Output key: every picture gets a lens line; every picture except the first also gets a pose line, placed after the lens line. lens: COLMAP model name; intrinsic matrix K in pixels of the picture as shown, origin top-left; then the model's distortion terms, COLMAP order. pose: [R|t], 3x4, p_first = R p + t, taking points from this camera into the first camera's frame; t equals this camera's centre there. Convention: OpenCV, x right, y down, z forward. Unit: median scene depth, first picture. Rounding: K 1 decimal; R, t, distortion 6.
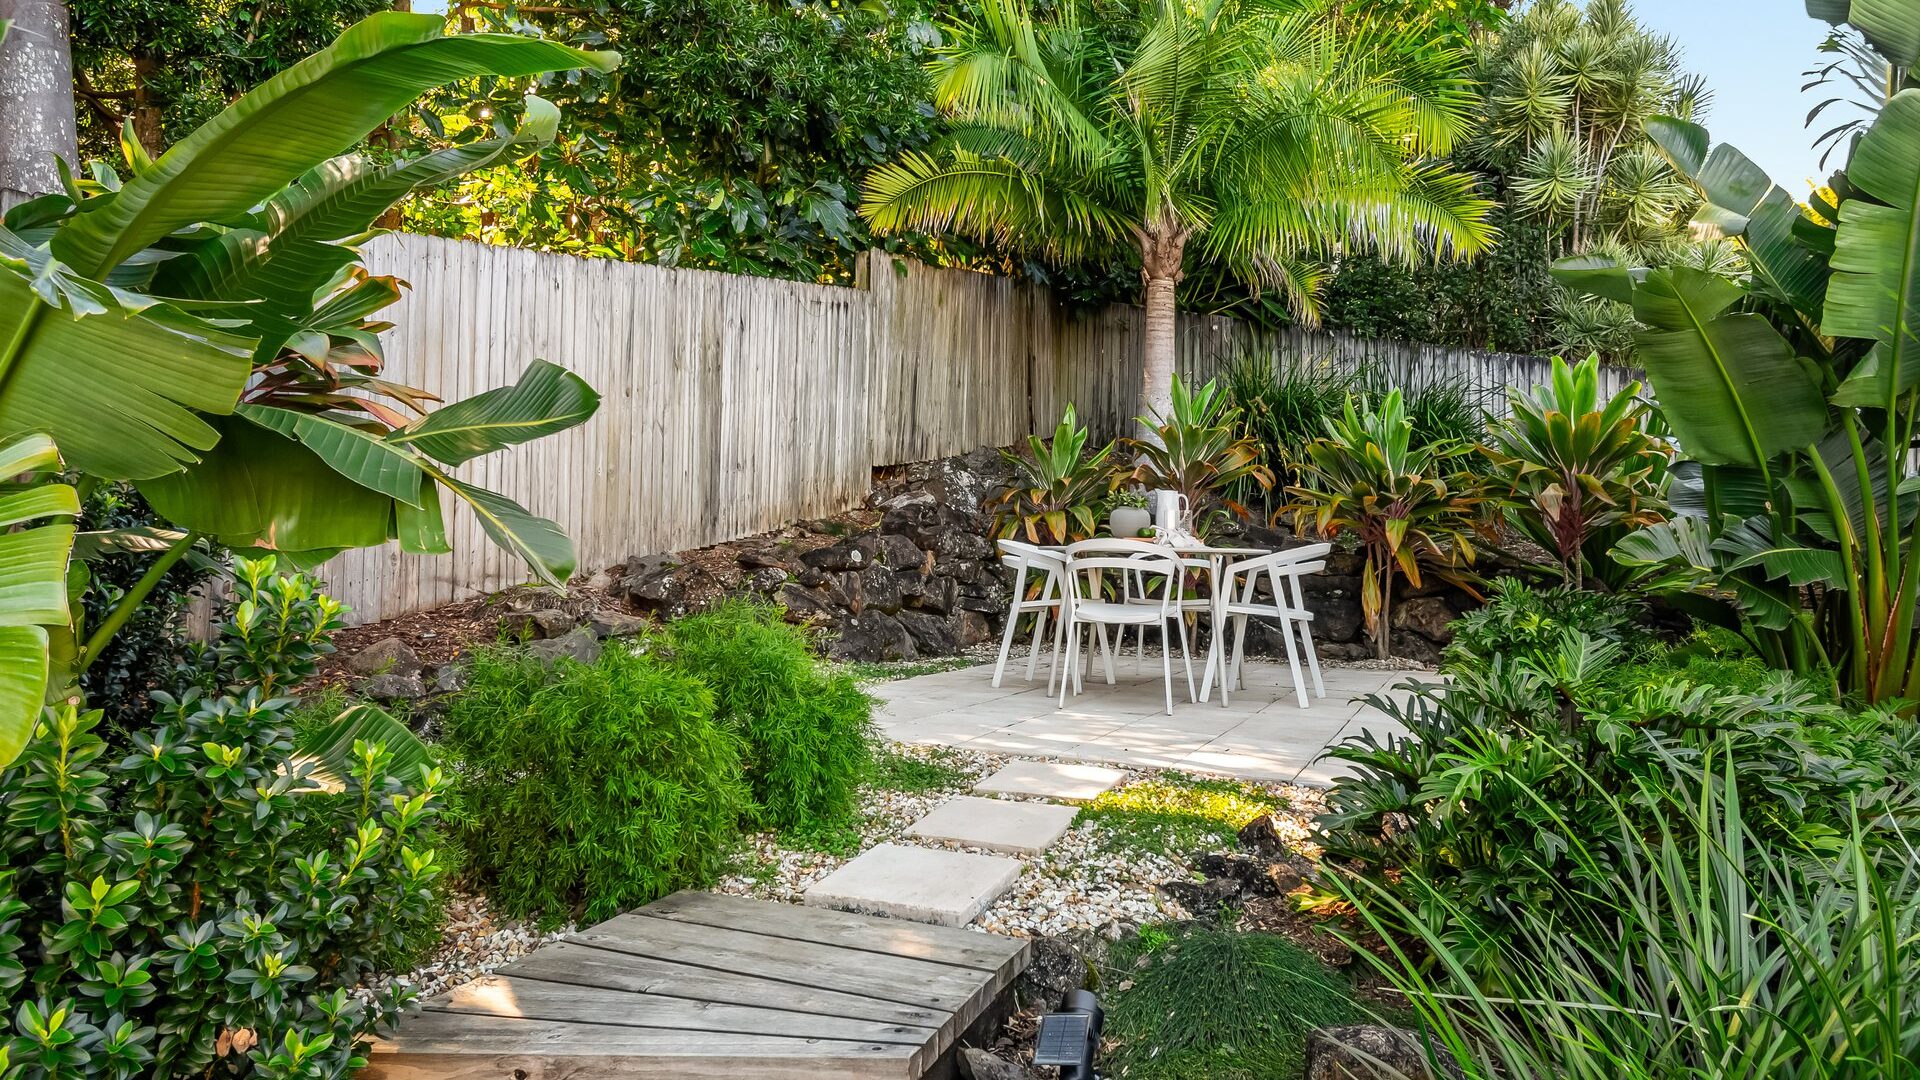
lens RADIAL K [[1128.0, 0, 963.2], [0, 1128.0, 525.7], [0, 0, 1]] dist [-0.025817, 0.000089]
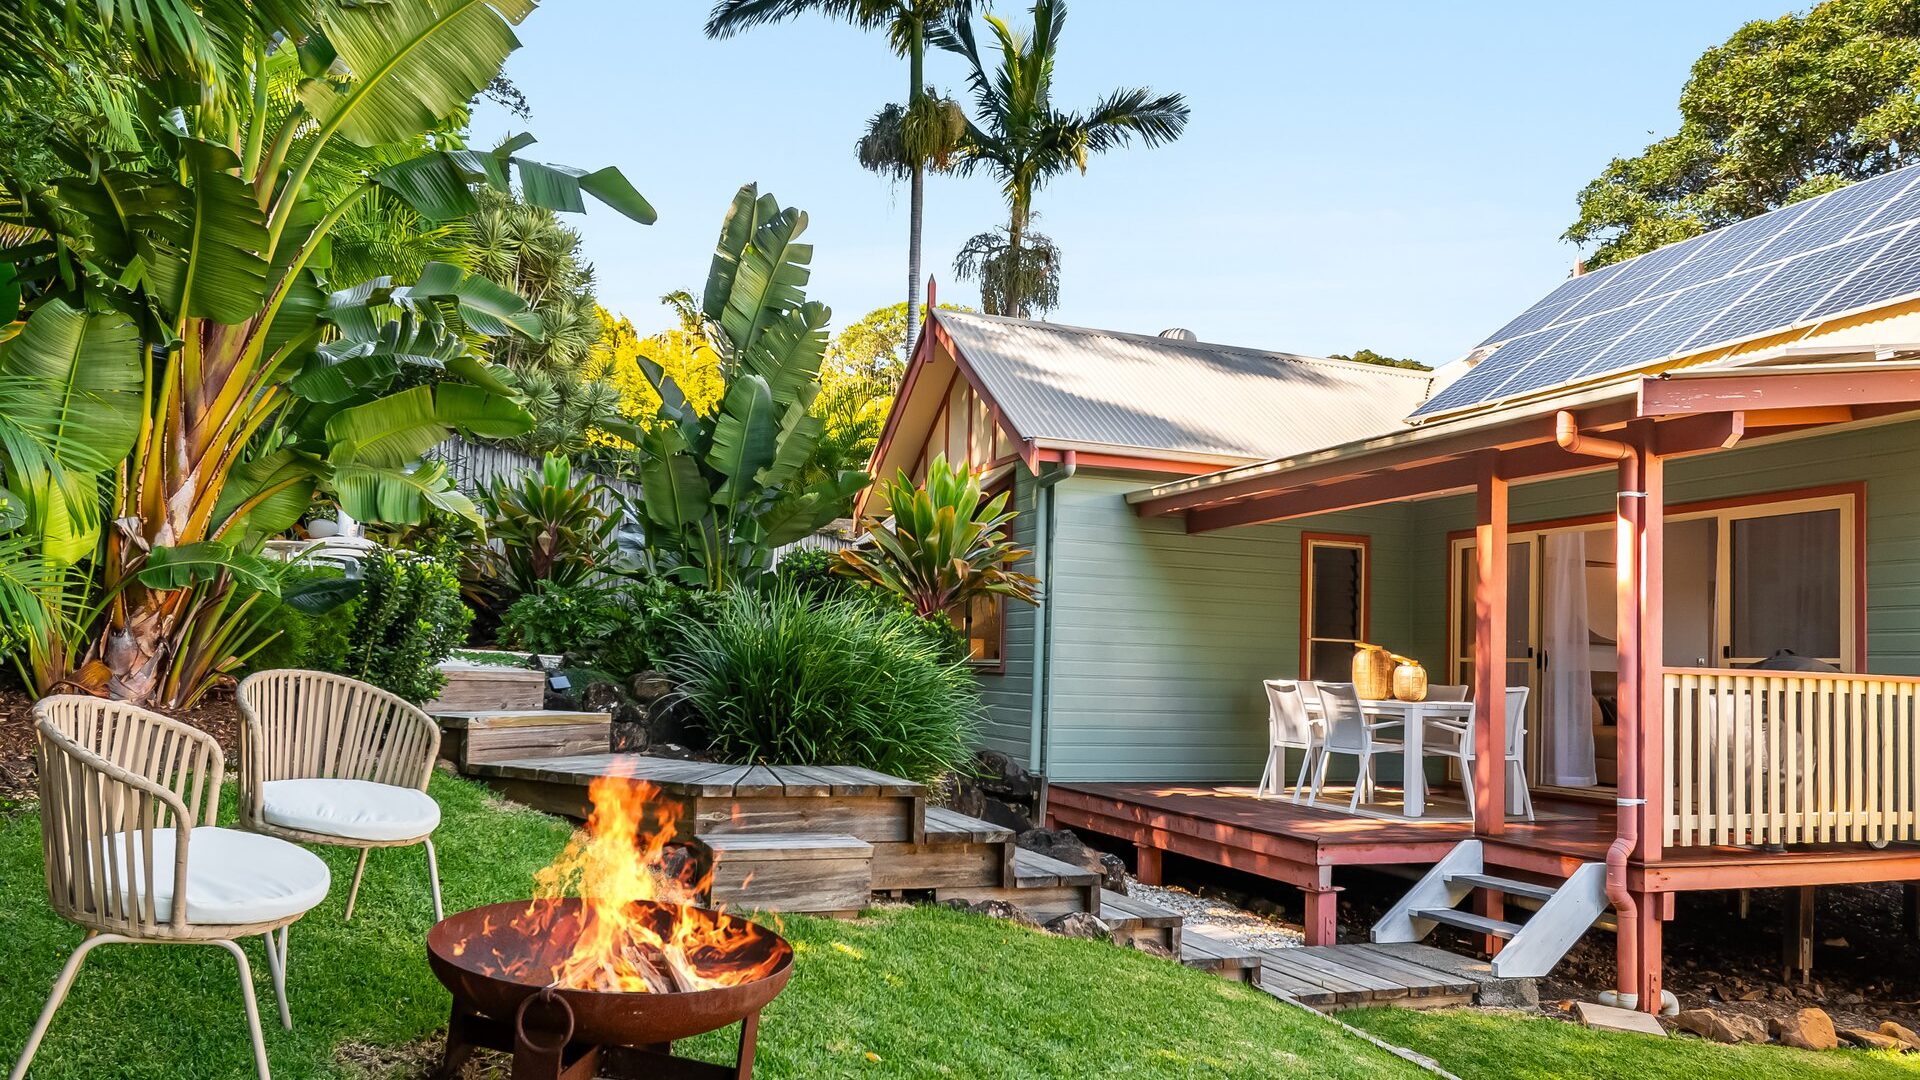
lens RADIAL K [[1287.8, 0, 960.0], [0, 1287.8, 540.0], [0, 0, 1]] dist [0.025190, -0.001495]
pose [[0.566513, 0.080931, 0.820069, -0.977477], [-0.044063, 0.996717, -0.067925, 0.112356], [-0.822874, 0.002346, 0.568219, -0.820234]]
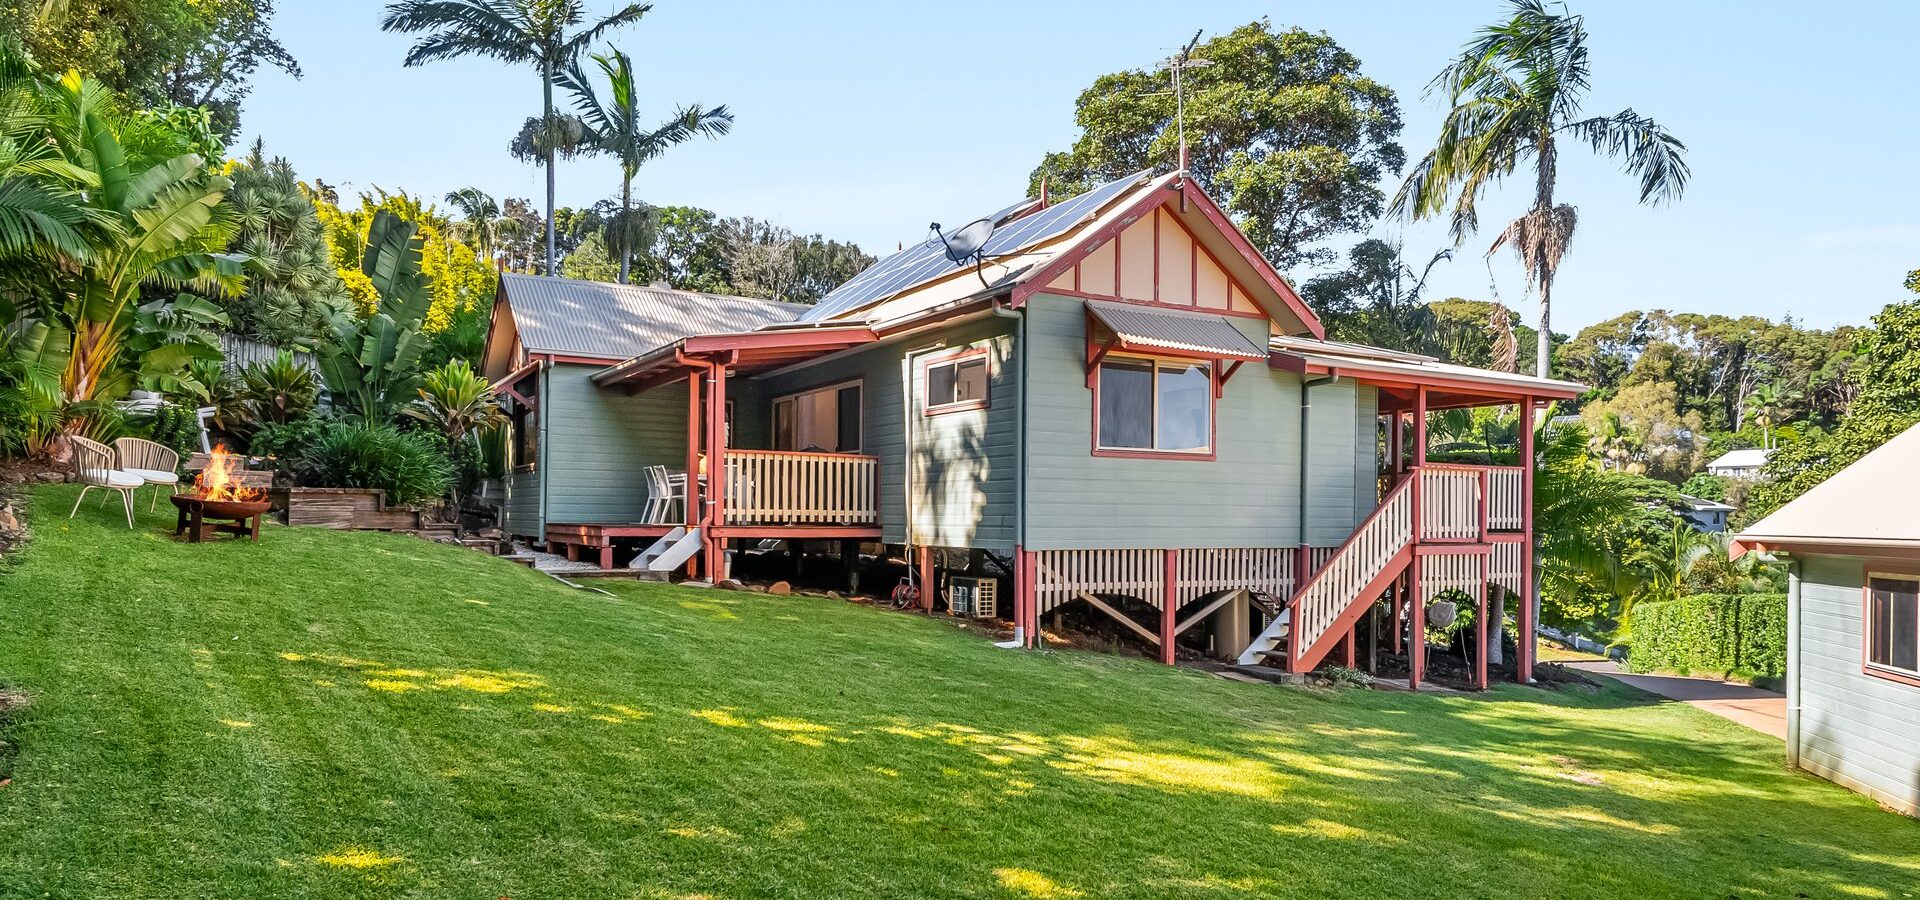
lens RADIAL K [[1202.5, 0, 960.0], [0, 1202.5, 450.0], [0, 0, 1]] dist [0.022877, -0.000007]
pose [[0.449726, 0.041767, 0.892190, -2.120433], [-0.031534, 0.999026, -0.030873, 0.211488], [-0.892610, -0.014250, 0.450605, -2.875647]]
